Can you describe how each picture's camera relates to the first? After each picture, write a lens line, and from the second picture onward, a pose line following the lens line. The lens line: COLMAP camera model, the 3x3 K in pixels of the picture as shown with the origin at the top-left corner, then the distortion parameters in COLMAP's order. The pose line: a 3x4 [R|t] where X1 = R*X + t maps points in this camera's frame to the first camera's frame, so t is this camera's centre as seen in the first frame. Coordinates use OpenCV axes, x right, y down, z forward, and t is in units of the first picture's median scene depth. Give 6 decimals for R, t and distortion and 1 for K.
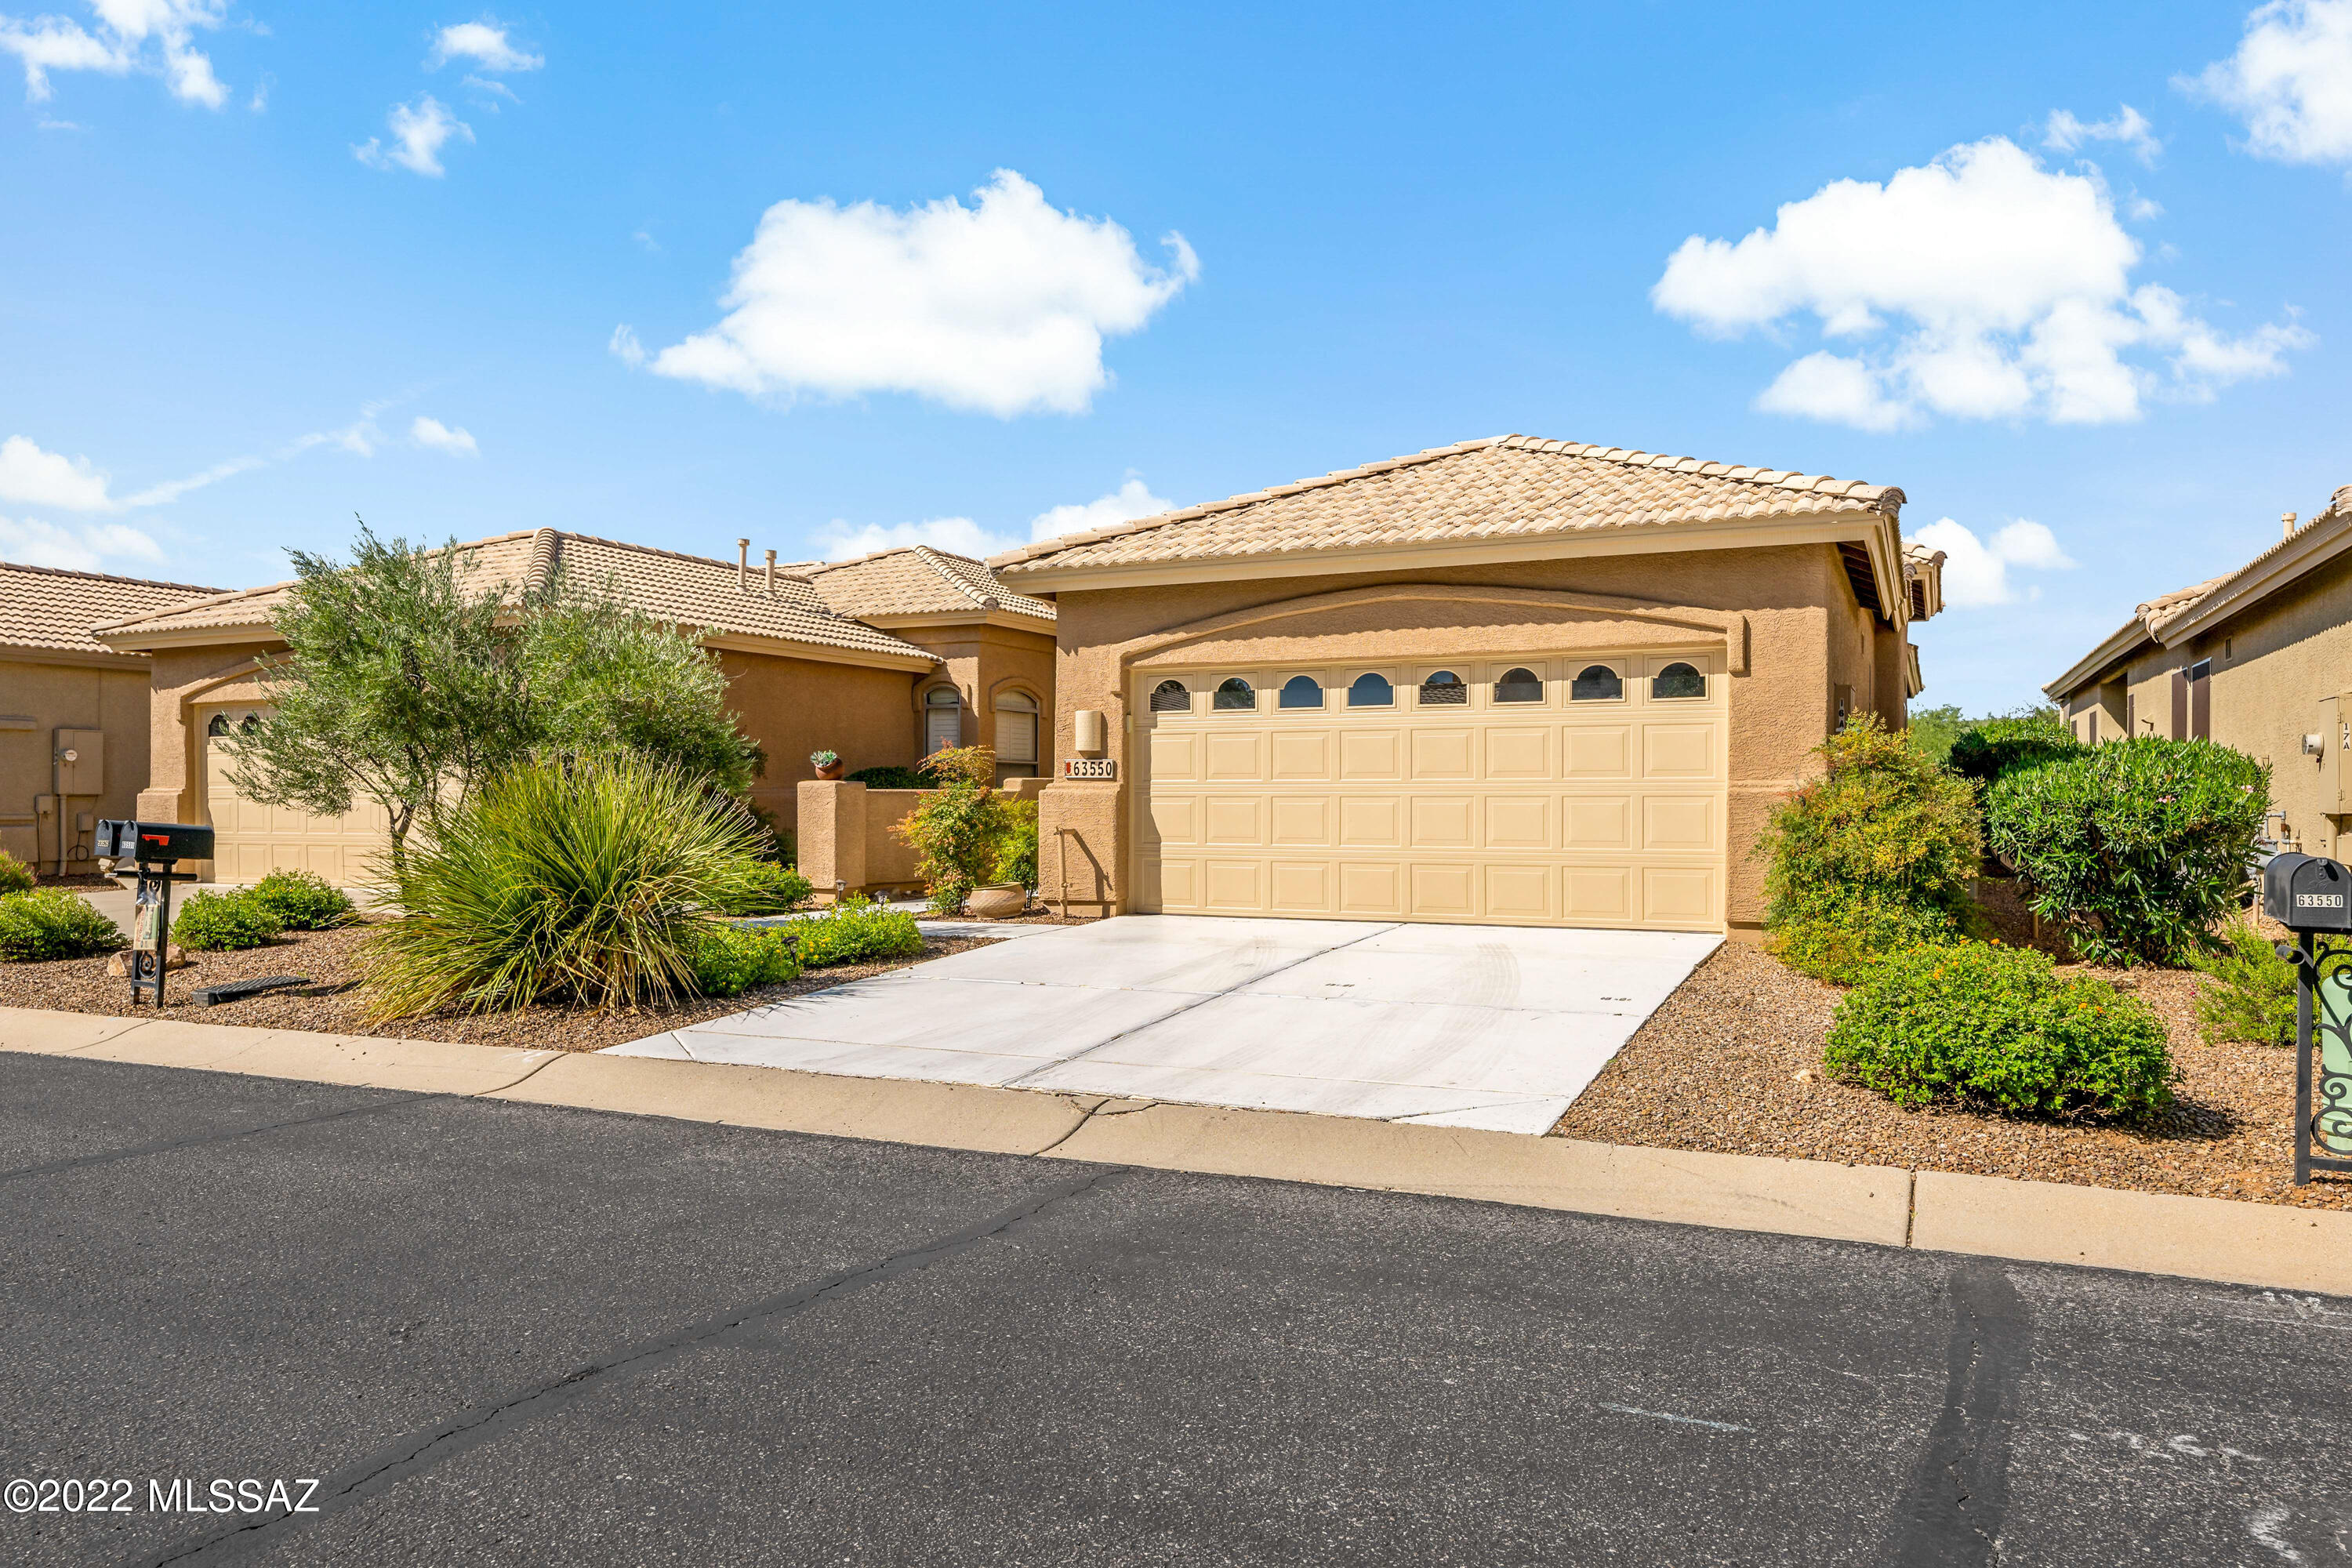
lens RADIAL K [[1612.6, 0, 1175.5], [0, 1612.6, 793.9], [0, 0, 1]] dist [-0.000664, 0.001183]
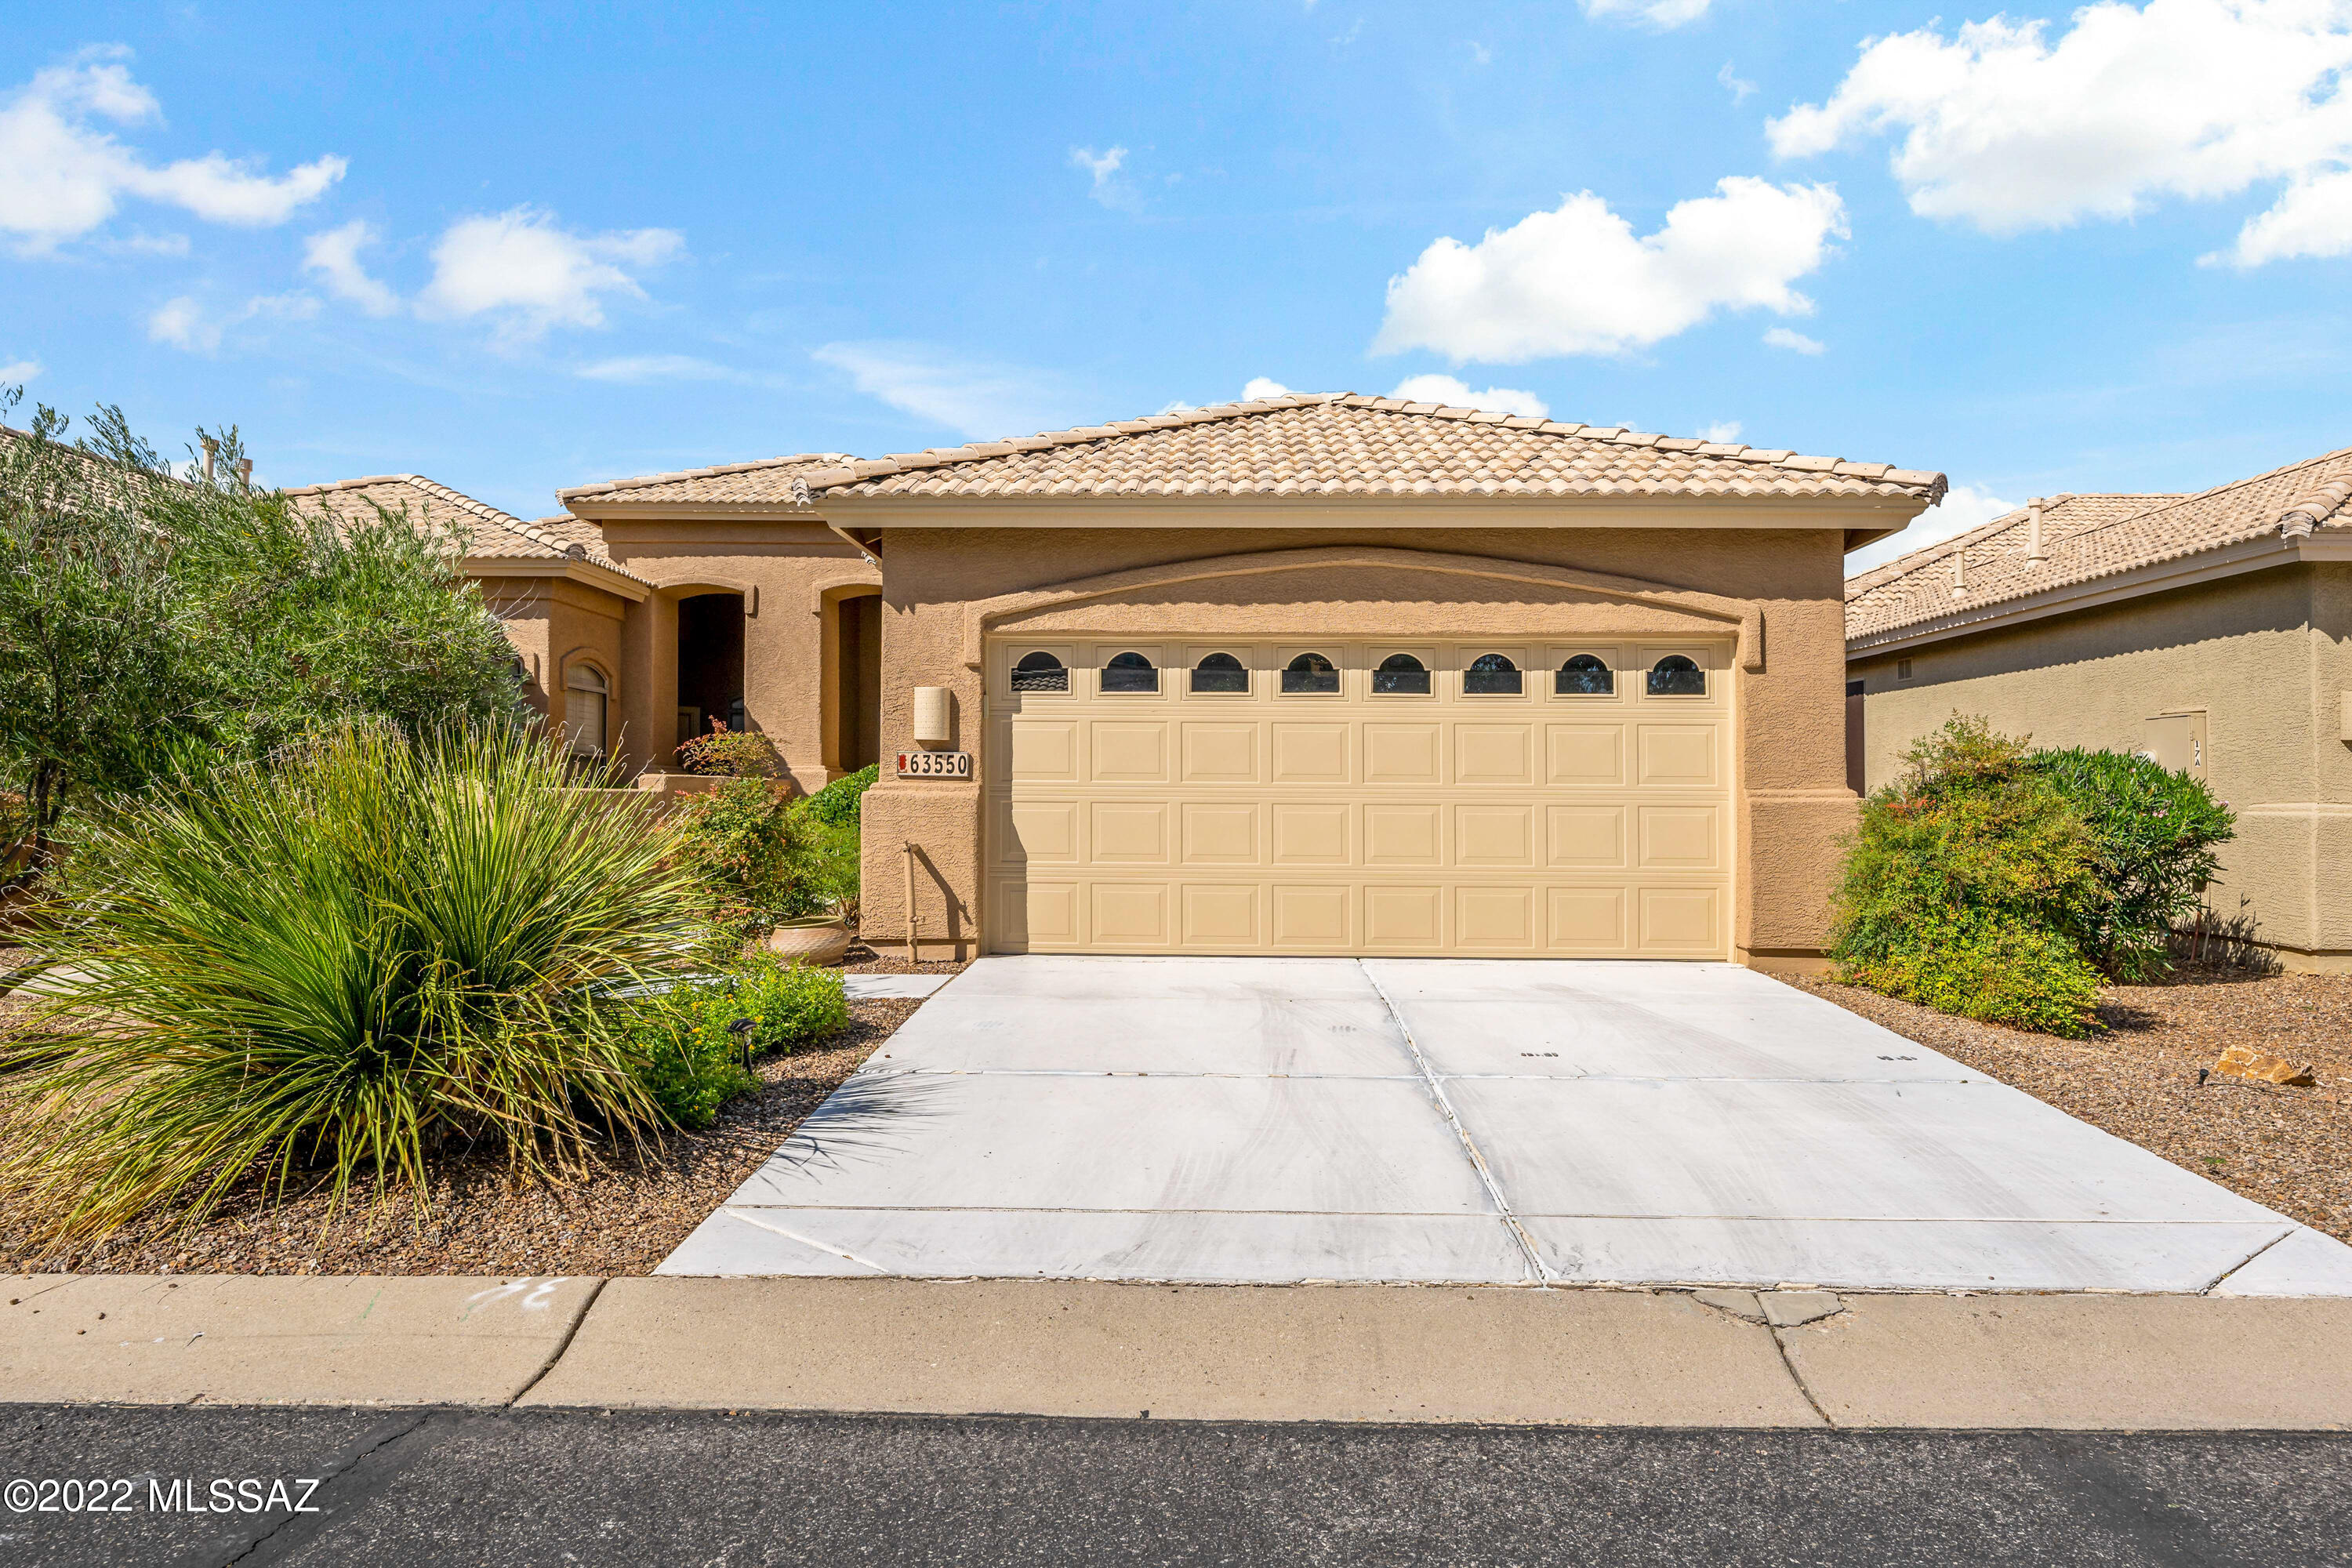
lens RADIAL K [[1612.6, 0, 1175.9], [0, 1612.6, 775.9], [0, 0, 1]] dist [-0.000664, 0.001183]
pose [[0.916159, 0.013678, 0.400581, -0.261220], [-0.008648, 0.999859, -0.014363, -0.000210], [-0.400721, 0.009695, 0.916149, 0.270251]]
